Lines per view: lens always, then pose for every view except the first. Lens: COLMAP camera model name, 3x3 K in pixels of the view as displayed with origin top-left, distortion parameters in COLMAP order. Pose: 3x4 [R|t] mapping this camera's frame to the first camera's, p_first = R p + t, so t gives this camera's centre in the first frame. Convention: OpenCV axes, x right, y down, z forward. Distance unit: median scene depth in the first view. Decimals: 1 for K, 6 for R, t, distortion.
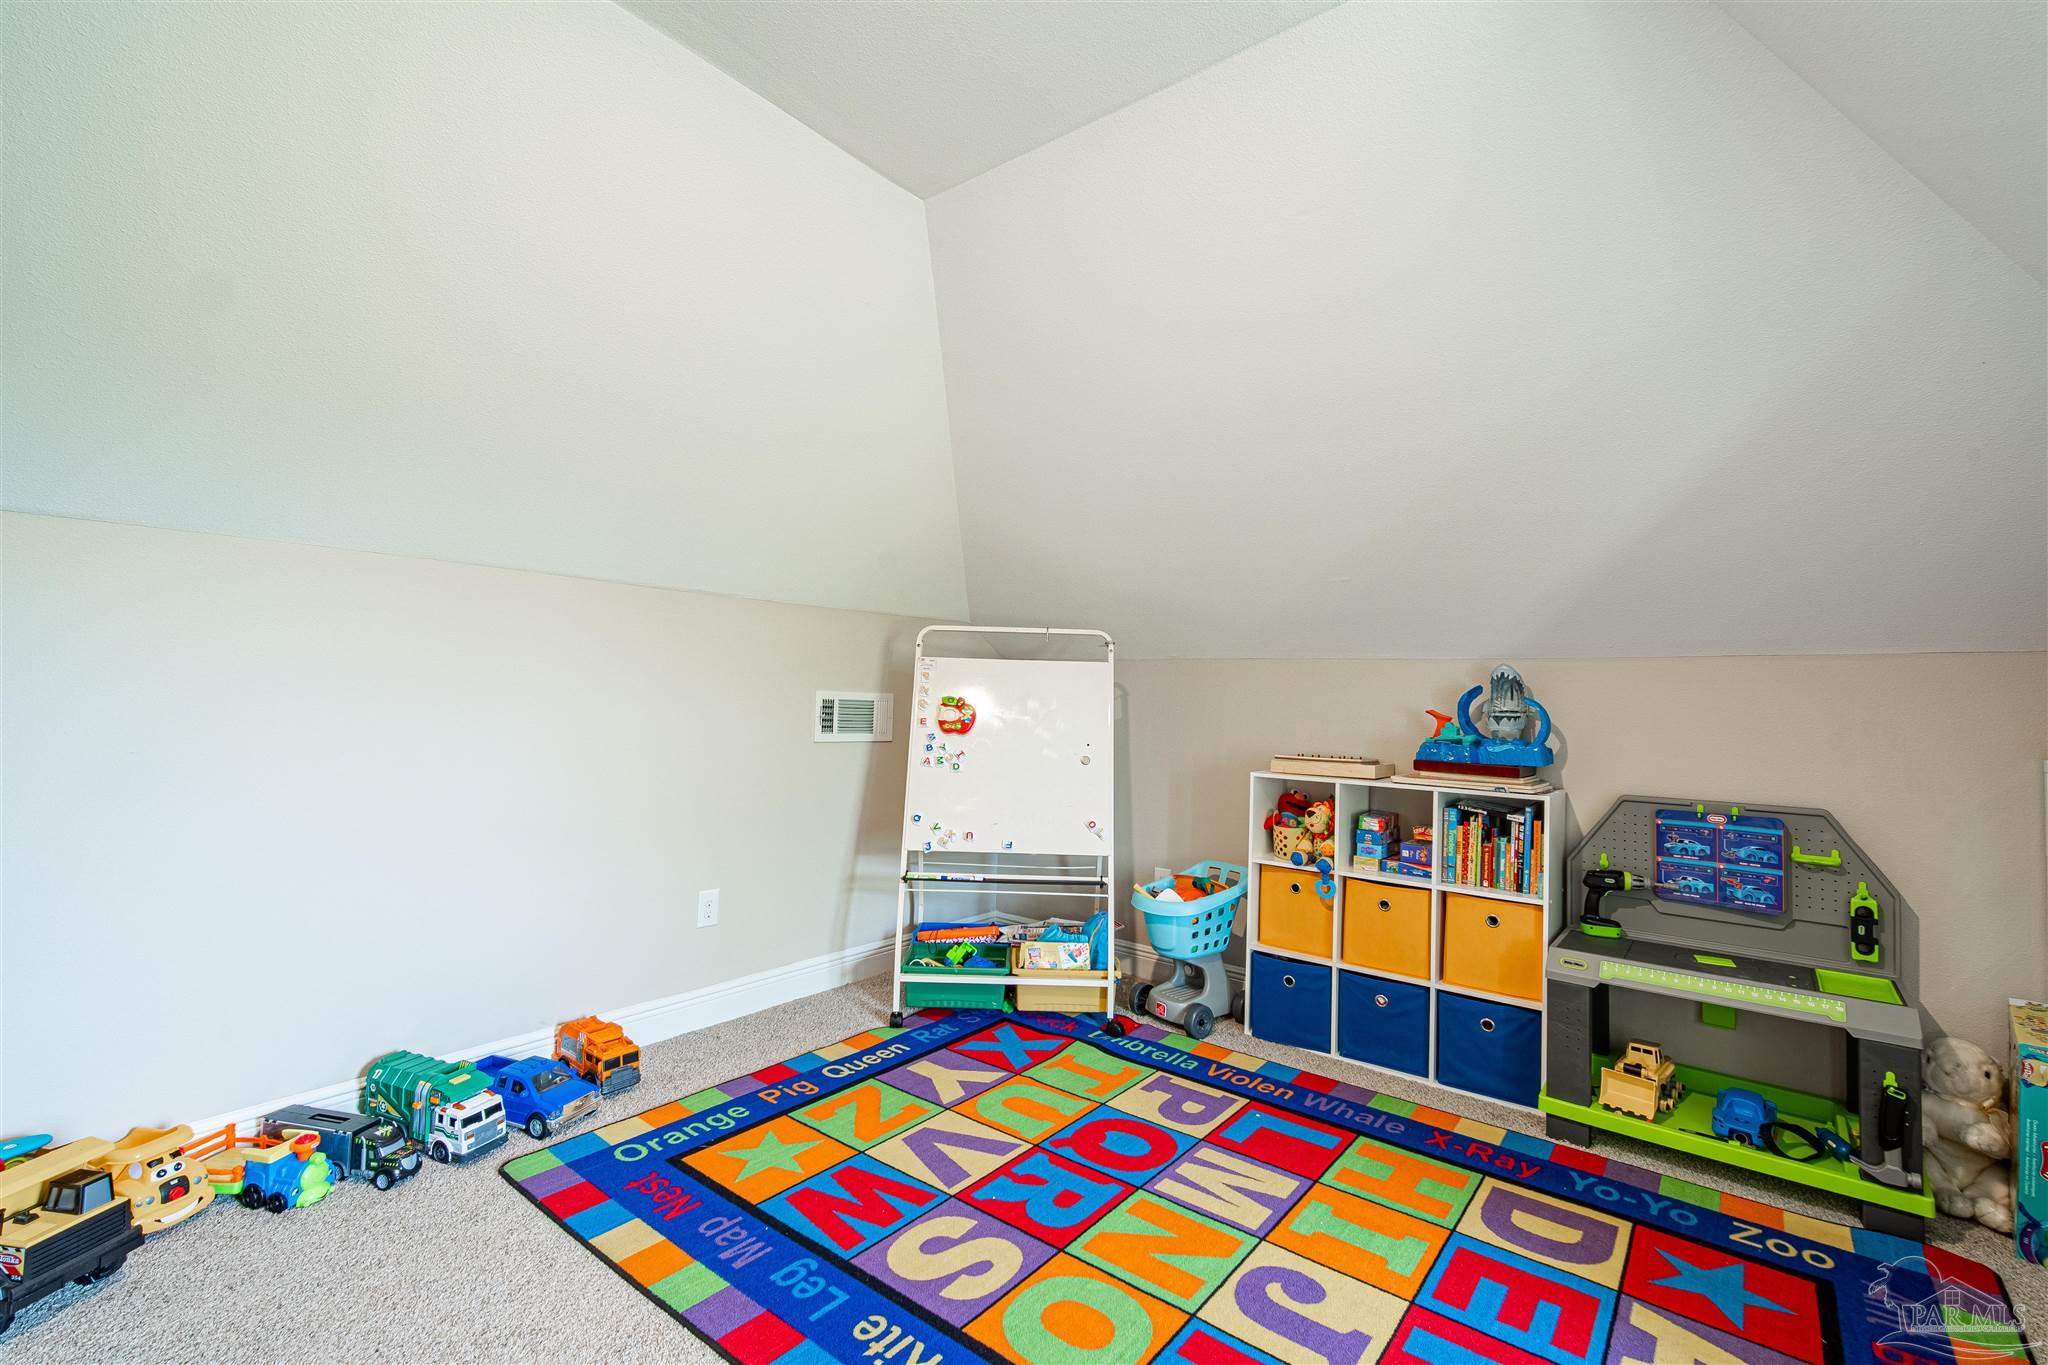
lens RADIAL K [[887.6, 0, 1027.4], [0, 887.6, 676.1], [0, 0, 1]] dist [0.001711, -0.000022]
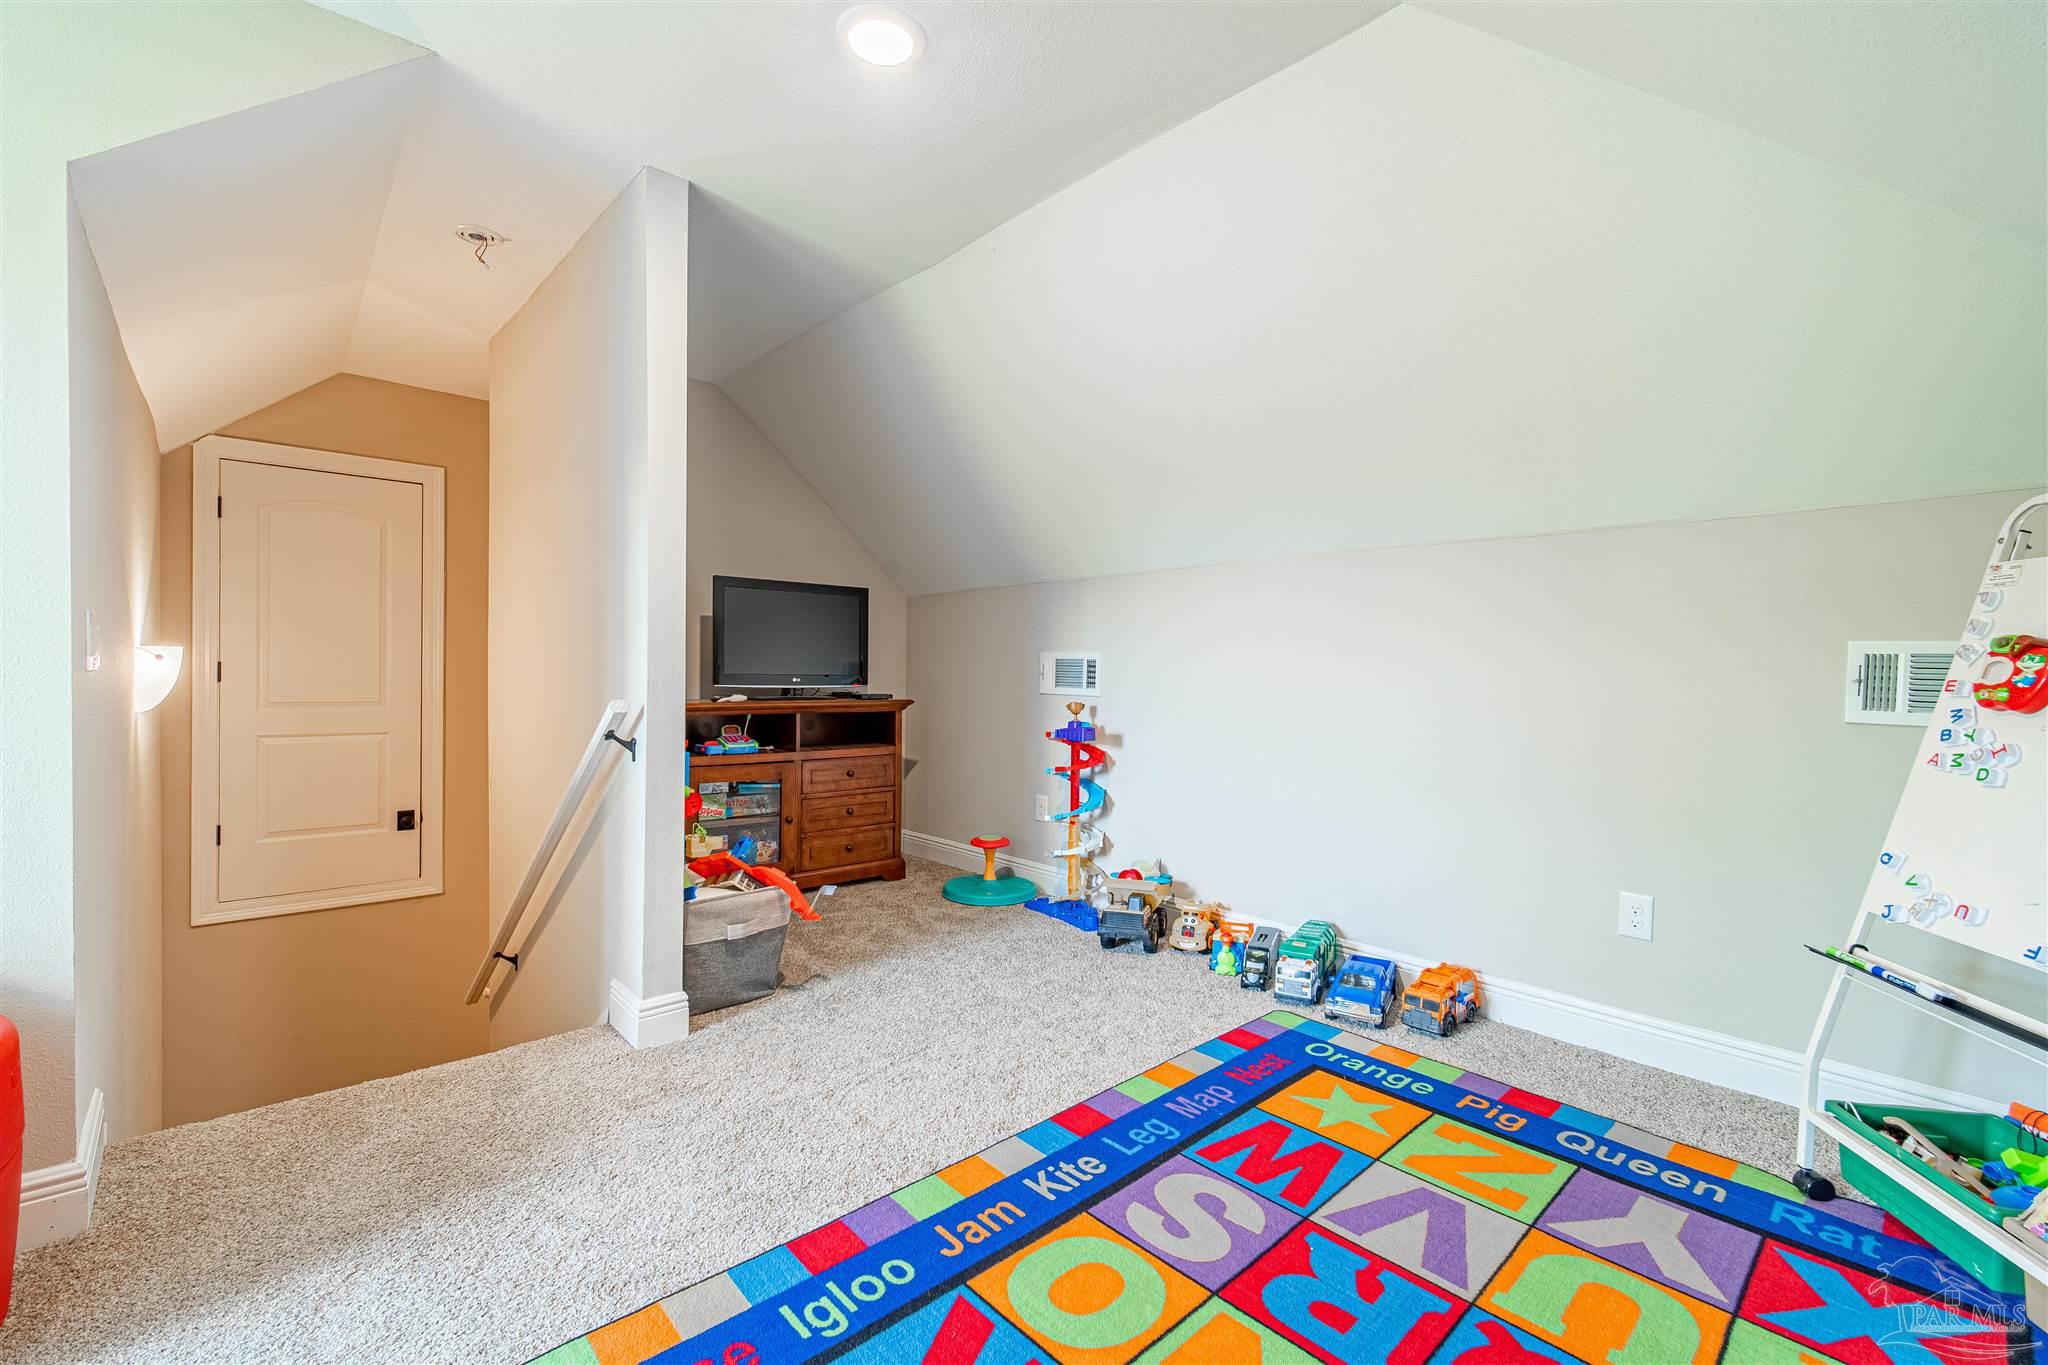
lens RADIAL K [[887.6, 0, 1027.9], [0, 887.6, 690.5], [0, 0, 1]] dist [0.001711, -0.000022]
pose [[-0.146765, -0.004027, -0.989163, 0.655437], [-0.001141, 0.999992, -0.003902, 0.076178], [0.989171, 0.000556, -0.146768, 0.719827]]
